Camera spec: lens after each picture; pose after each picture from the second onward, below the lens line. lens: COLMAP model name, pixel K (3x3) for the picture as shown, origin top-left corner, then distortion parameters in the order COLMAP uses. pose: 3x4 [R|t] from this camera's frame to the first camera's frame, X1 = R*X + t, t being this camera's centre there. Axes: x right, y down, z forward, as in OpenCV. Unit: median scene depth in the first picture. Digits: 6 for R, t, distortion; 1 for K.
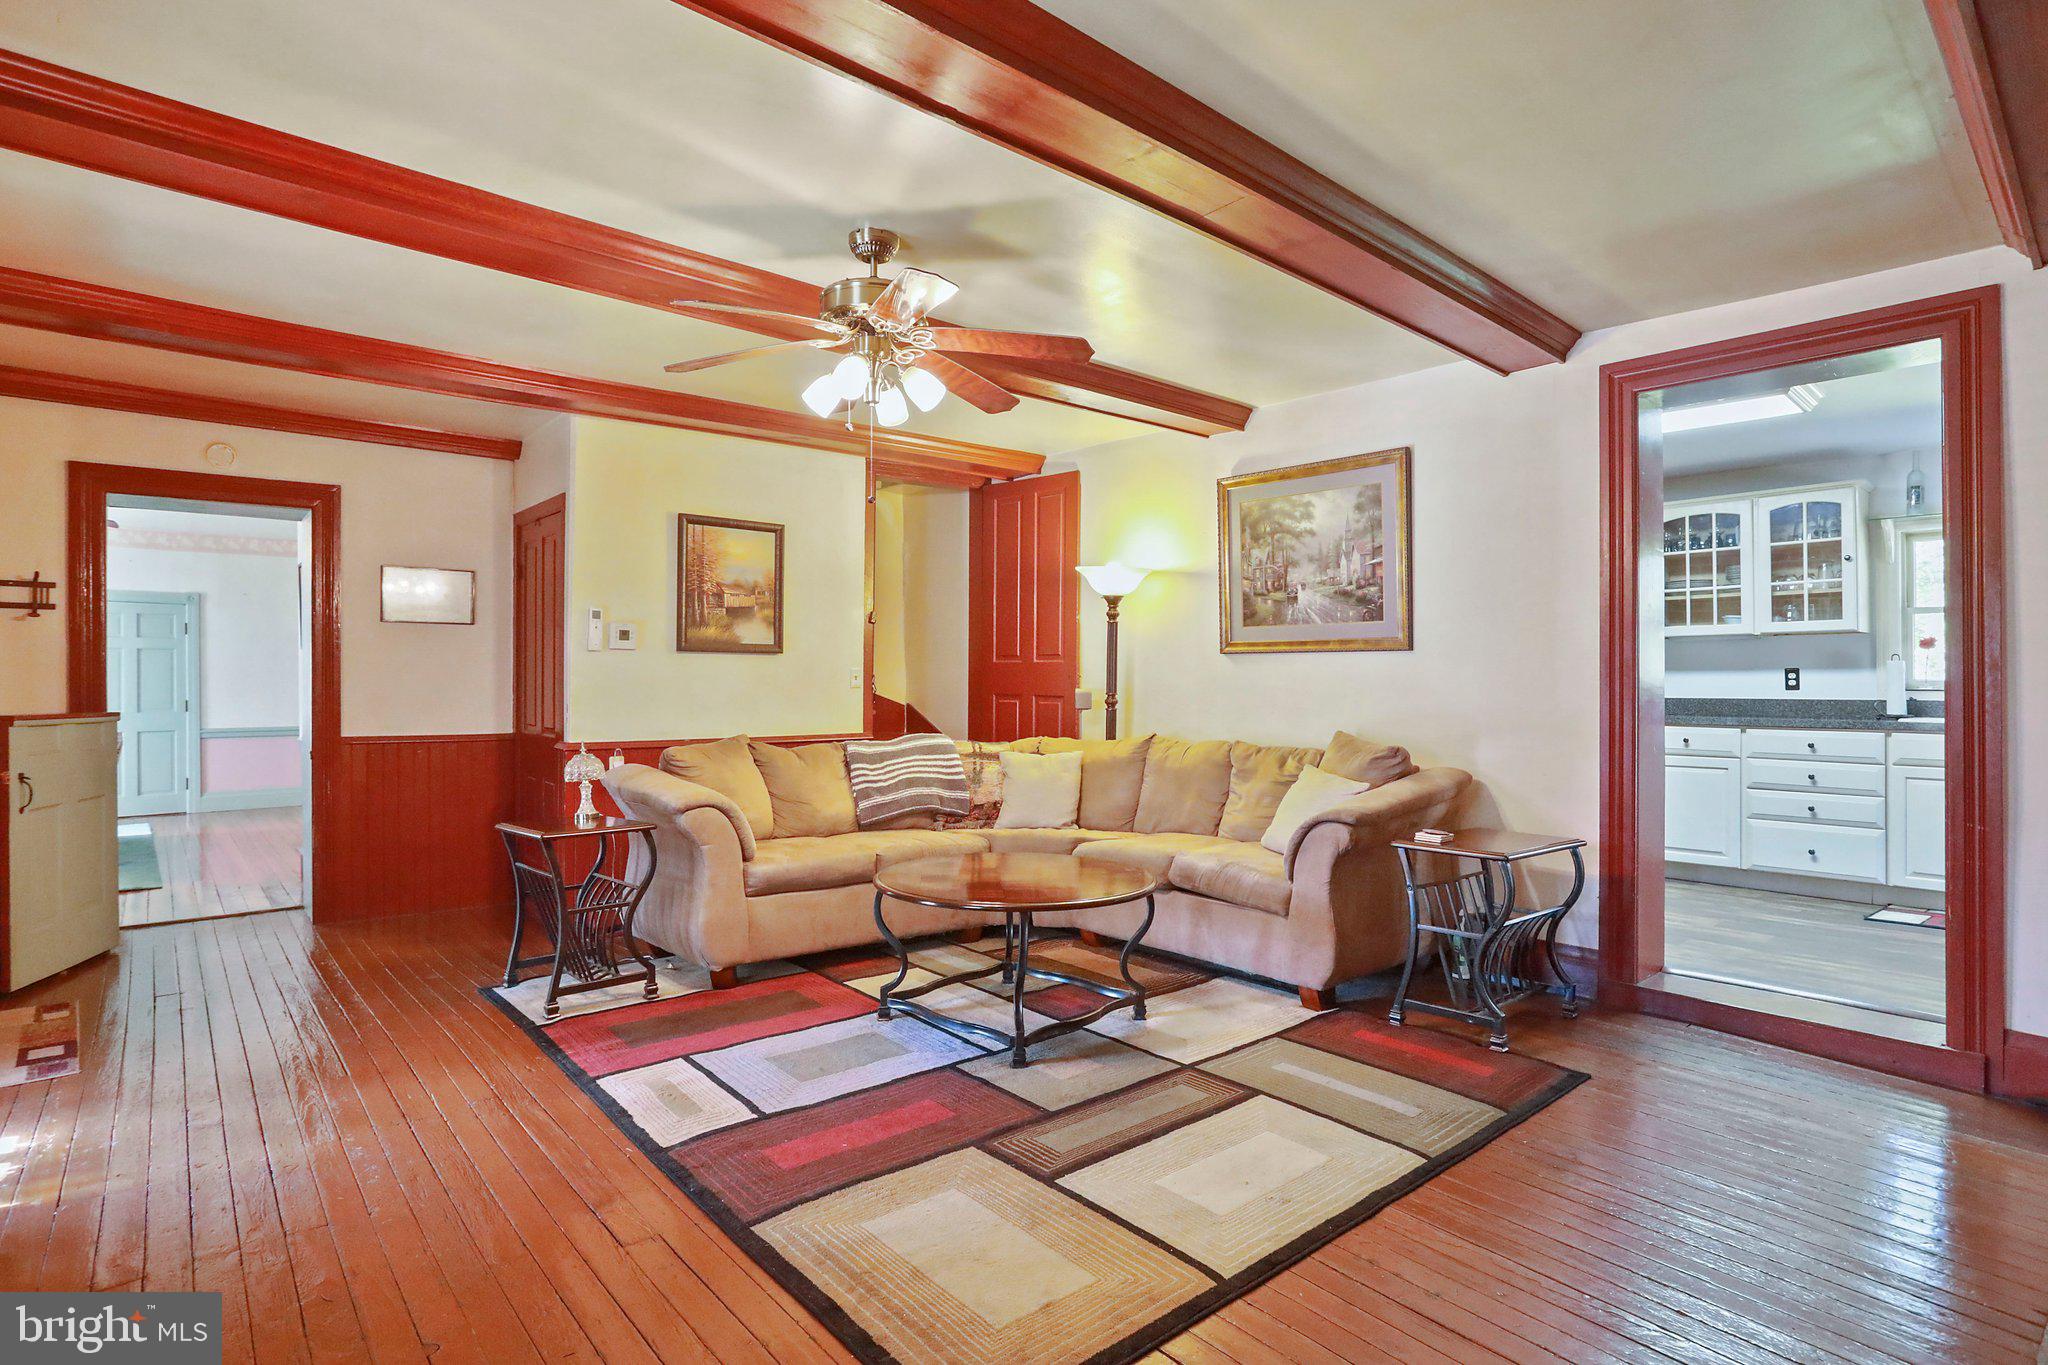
lens RADIAL K [[1037.1, 0, 1024.0], [0, 1037.1, 682.5], [0, 0, 1]] dist [-0.046911, 0.000971]
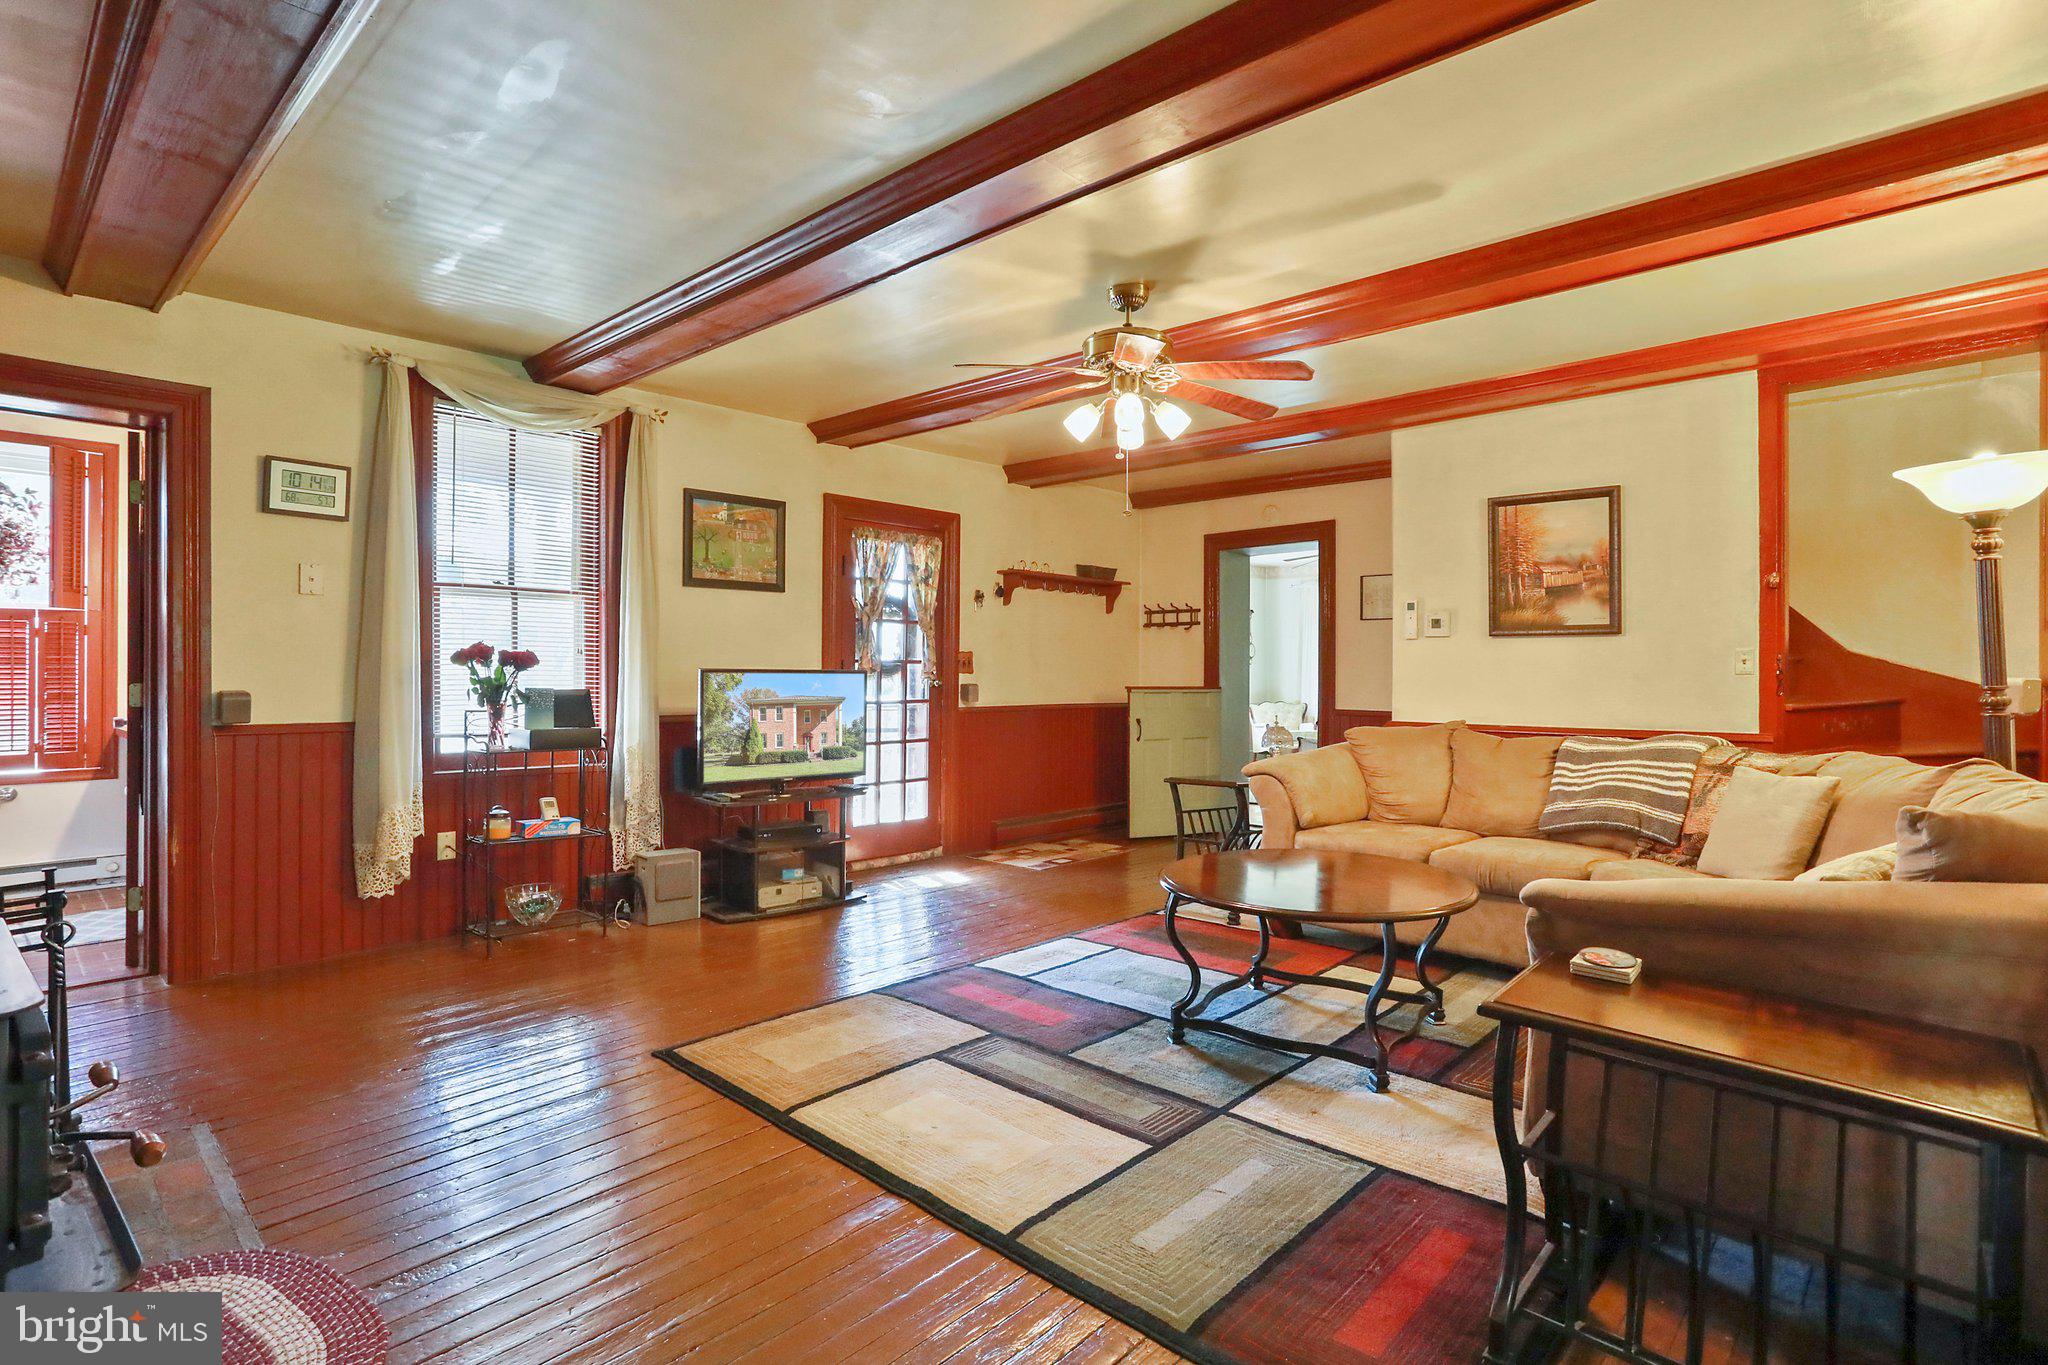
lens RADIAL K [[1014.3, 0, 1020.8], [0, 1014.3, 671.3], [0, 0, 1]] dist [-0.045483, 0.001037]
pose [[0.103389, 0.001854, -0.994639, 0.652332], [0.002489, 0.999995, 0.002123, 0.000310], [0.994638, -0.002696, 0.103384, 0.496150]]
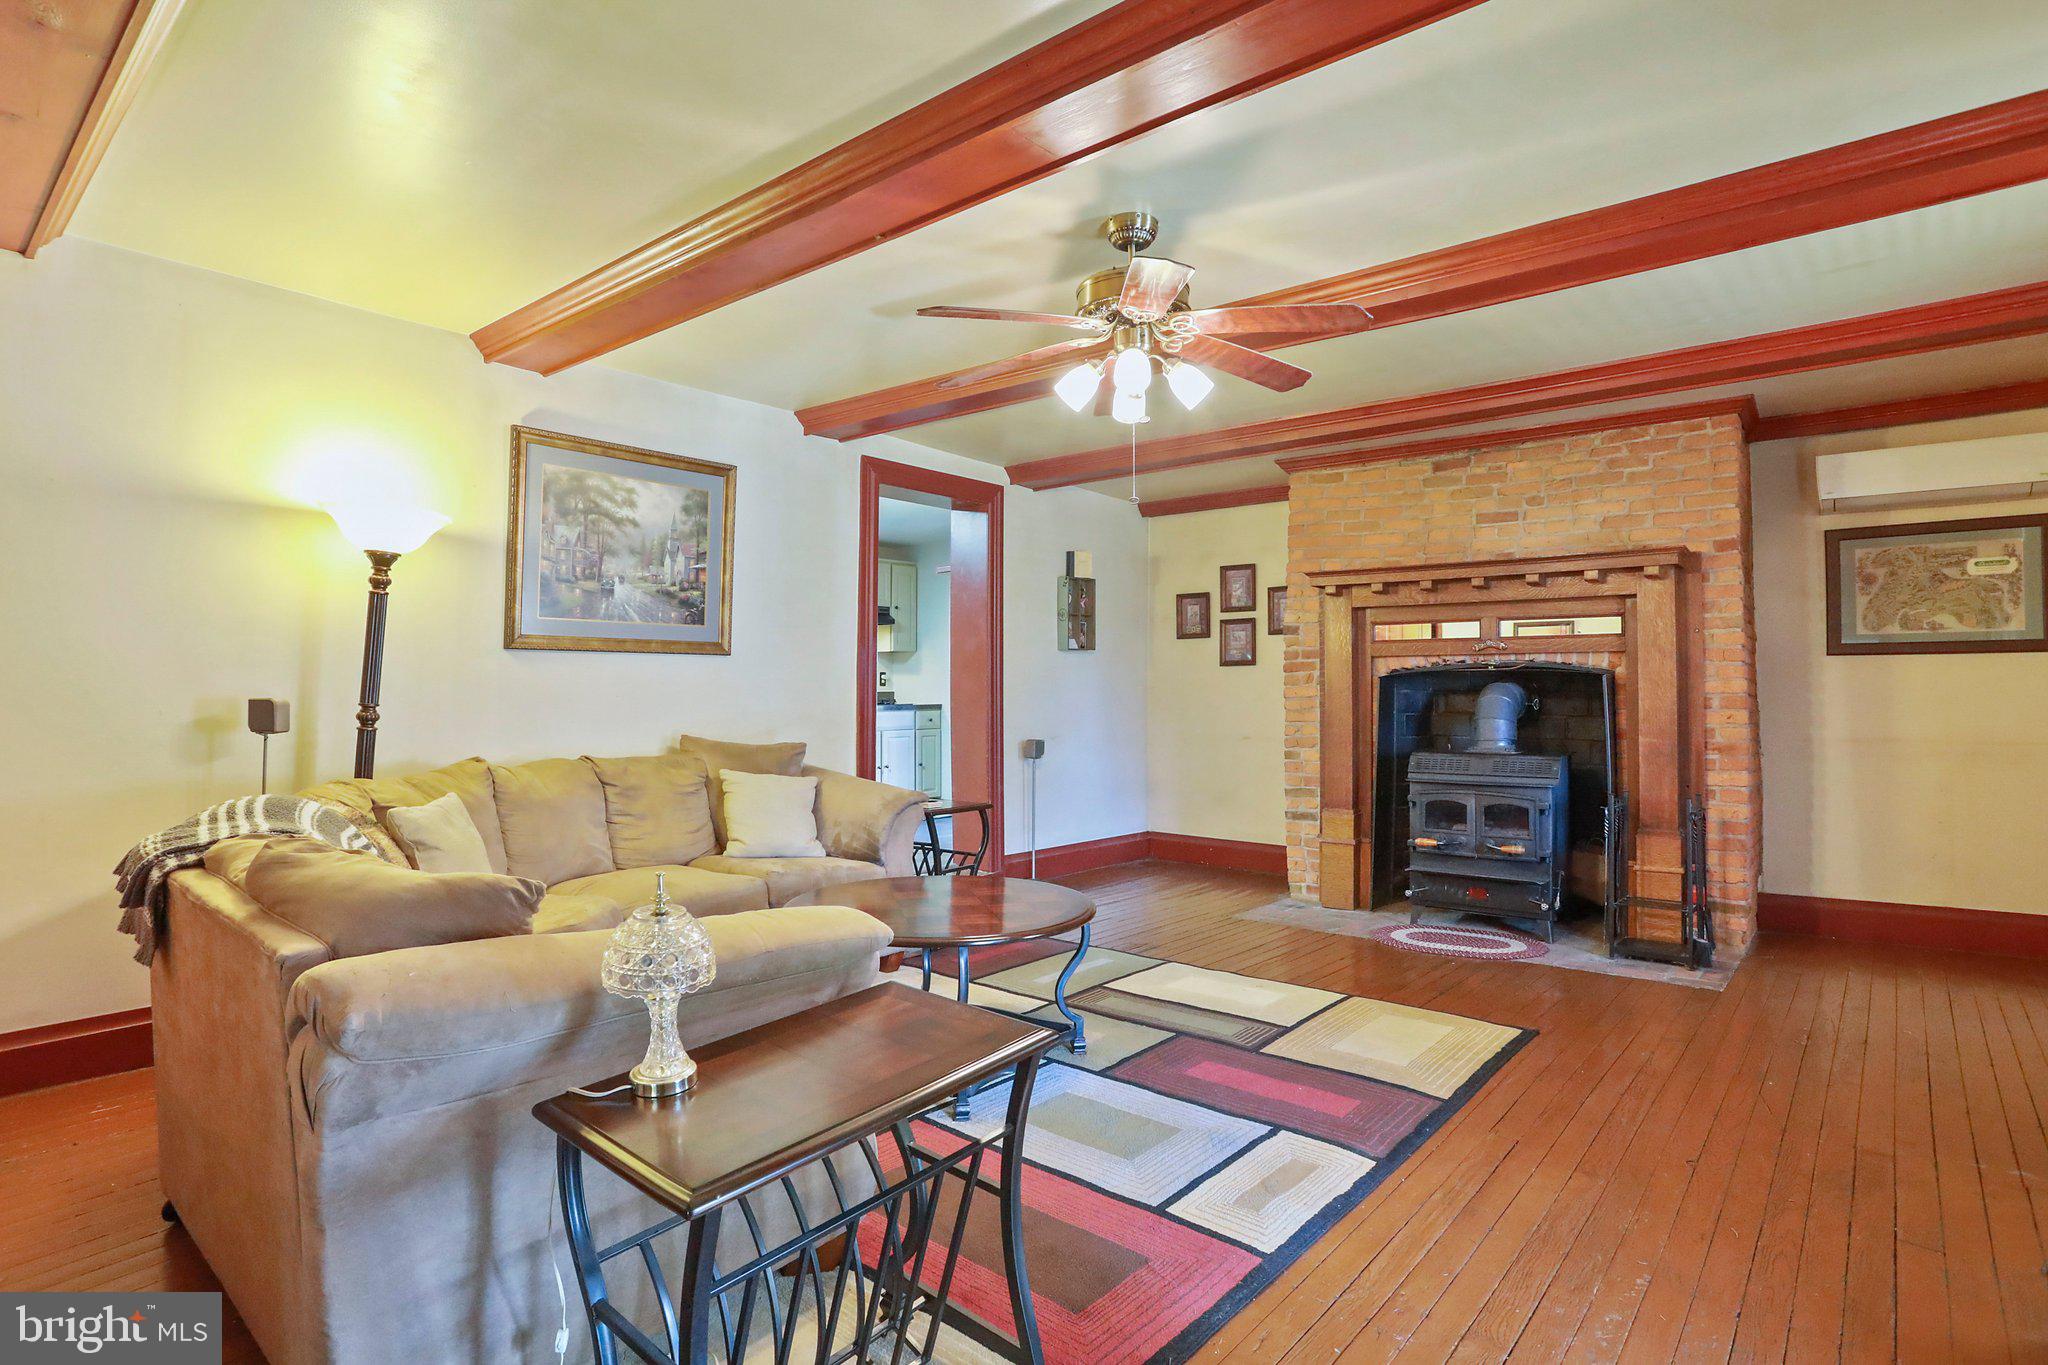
lens RADIAL K [[1037.1, 0, 1024.0], [0, 1037.1, 682.5], [0, 0, 1]] dist [-0.046911, 0.000971]
pose [[-0.155355, -0.007183, 0.987833, -0.698882], [-0.006515, 0.999959, 0.006246, -0.010759], [-0.987837, -0.005465, -0.155395, 0.815797]]
